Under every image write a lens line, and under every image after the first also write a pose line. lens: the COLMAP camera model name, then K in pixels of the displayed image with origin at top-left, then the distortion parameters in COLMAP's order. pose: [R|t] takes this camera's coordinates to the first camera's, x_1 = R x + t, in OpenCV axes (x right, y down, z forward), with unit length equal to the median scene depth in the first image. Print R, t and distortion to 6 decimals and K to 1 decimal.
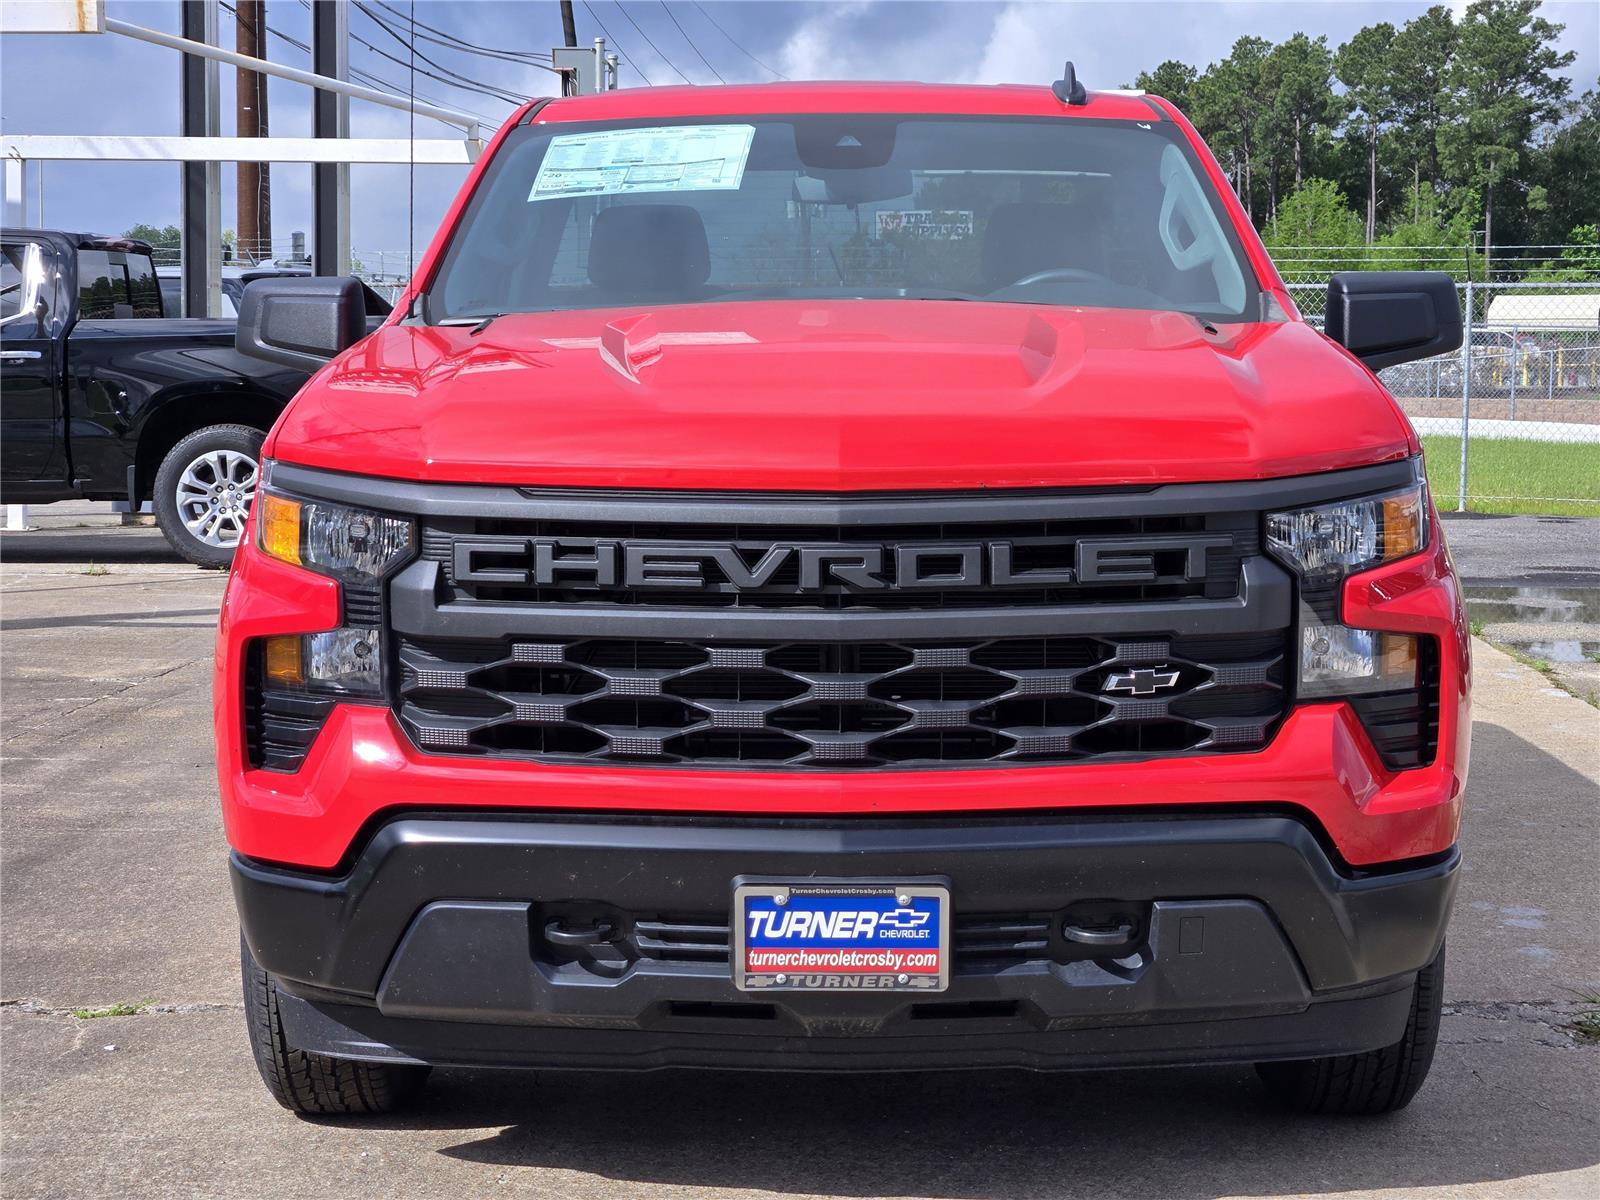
lens RADIAL K [[3040.6, 0, 827.1], [0, 3040.6, 588.3], [0, 0, 1]] dist [-0.805416, 13.079875]
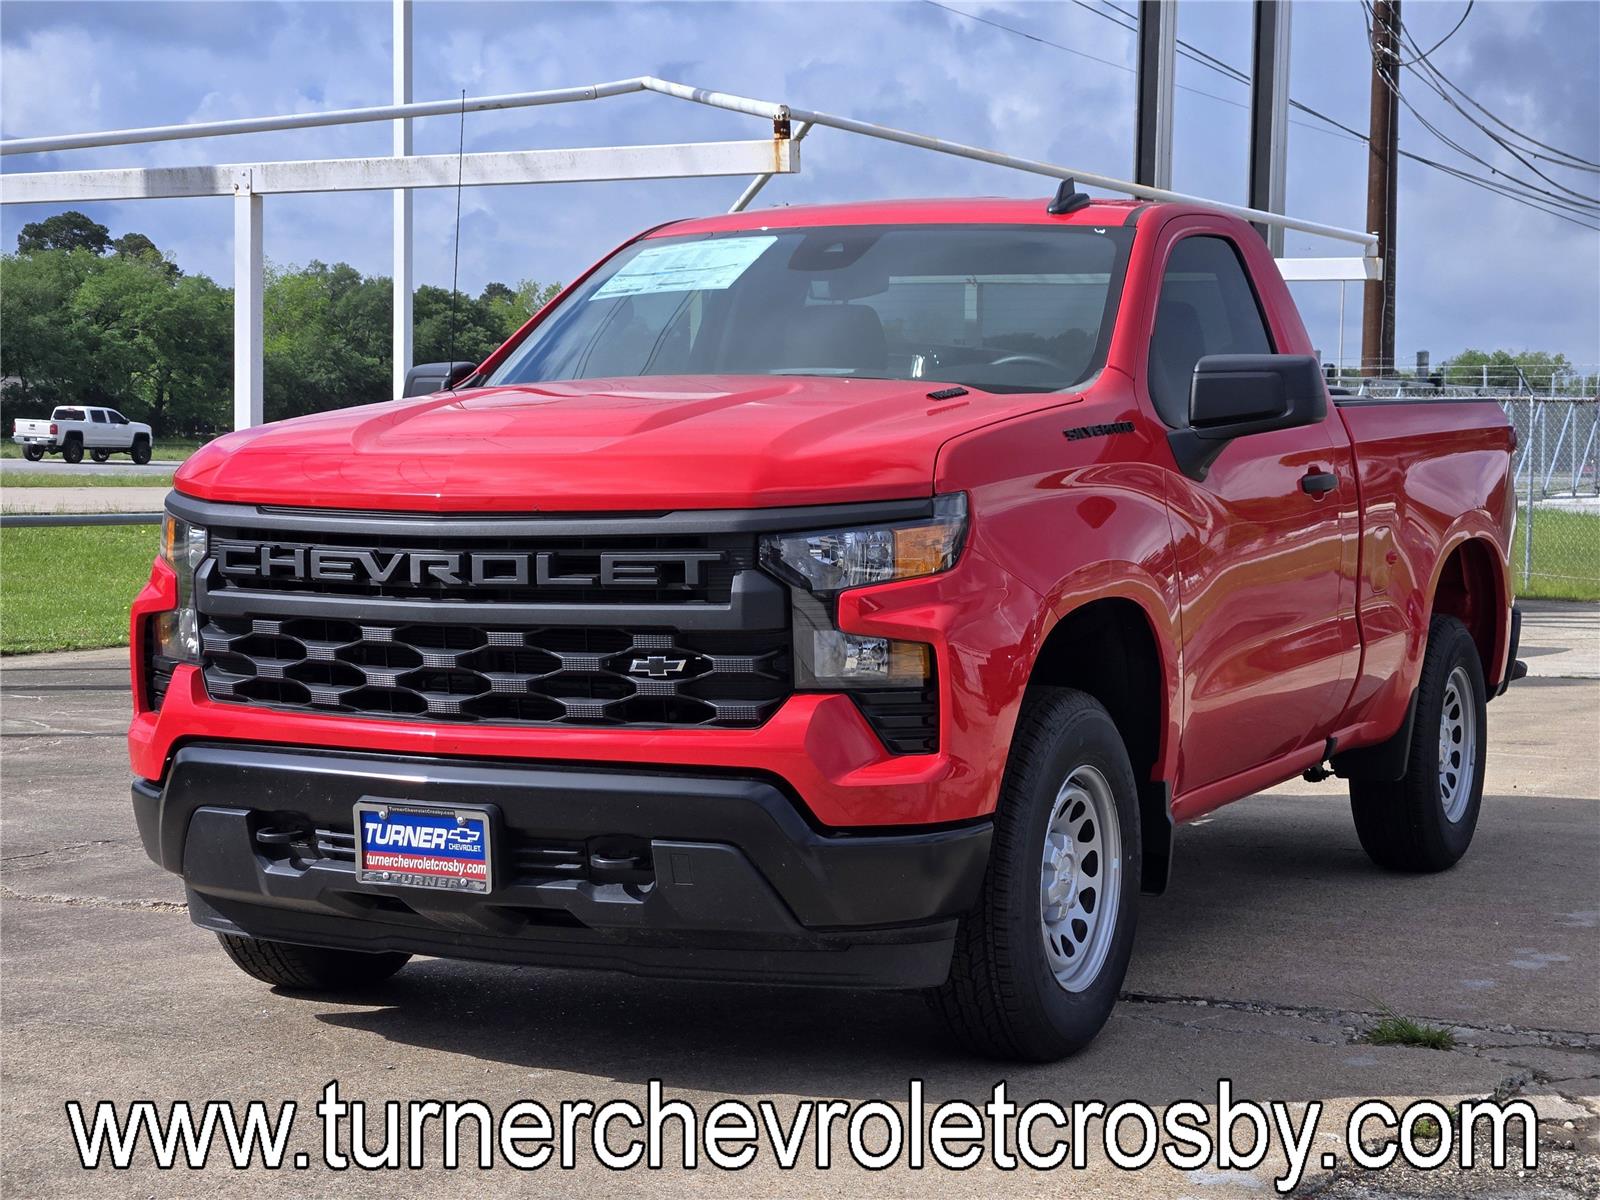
lens RADIAL K [[3040.6, 0, 827.1], [0, 3040.6, 588.3], [0, 0, 1]] dist [-0.805416, 13.079875]
pose [[0.904394, 0.026996, -0.425844, 0.716393], [-0.044313, 0.998542, -0.030810, 0.034721], [0.424392, 0.046735, 0.904272, -0.122529]]
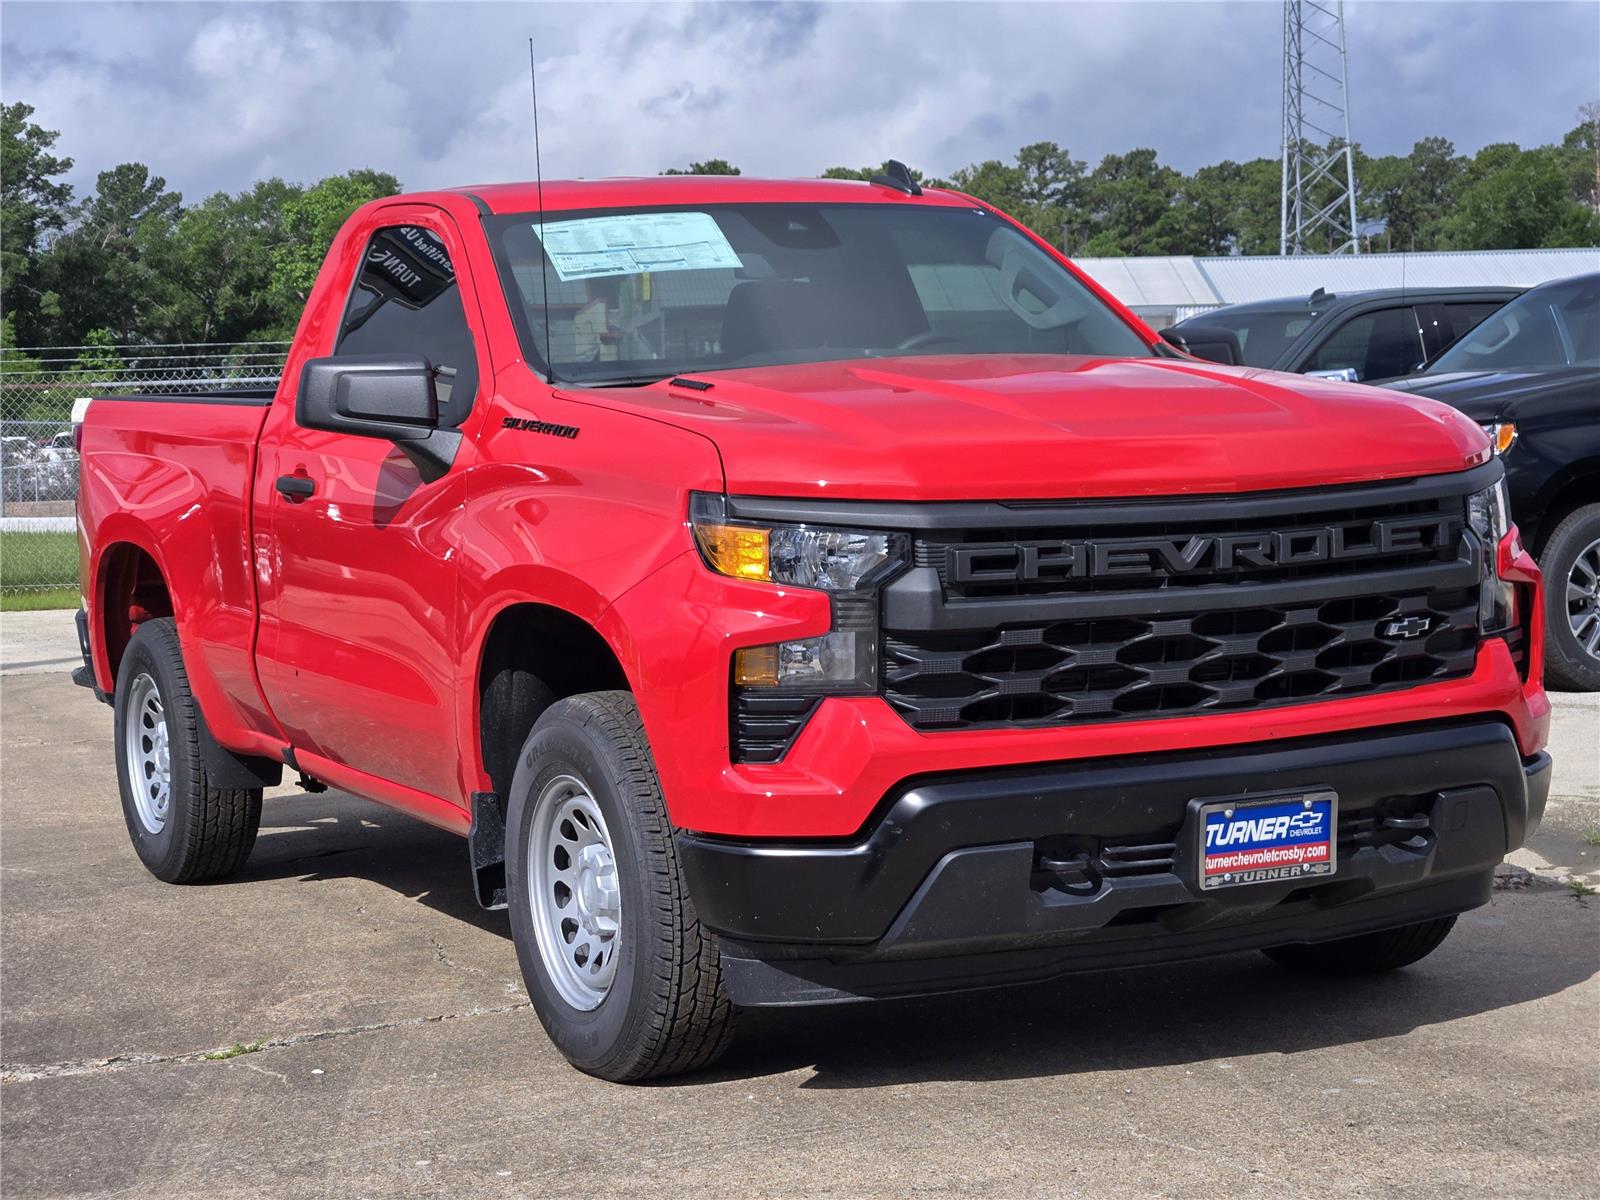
lens RADIAL K [[3040.6, 0, 827.1], [0, 3040.6, 588.3], [0, 0, 1]] dist [-0.805416, 13.079875]
pose [[0.891305, -0.062389, 0.449091, -0.719159], [0.077583, 0.996866, -0.015490, 0.014740], [-0.446717, 0.048648, 0.893352, -0.059753]]
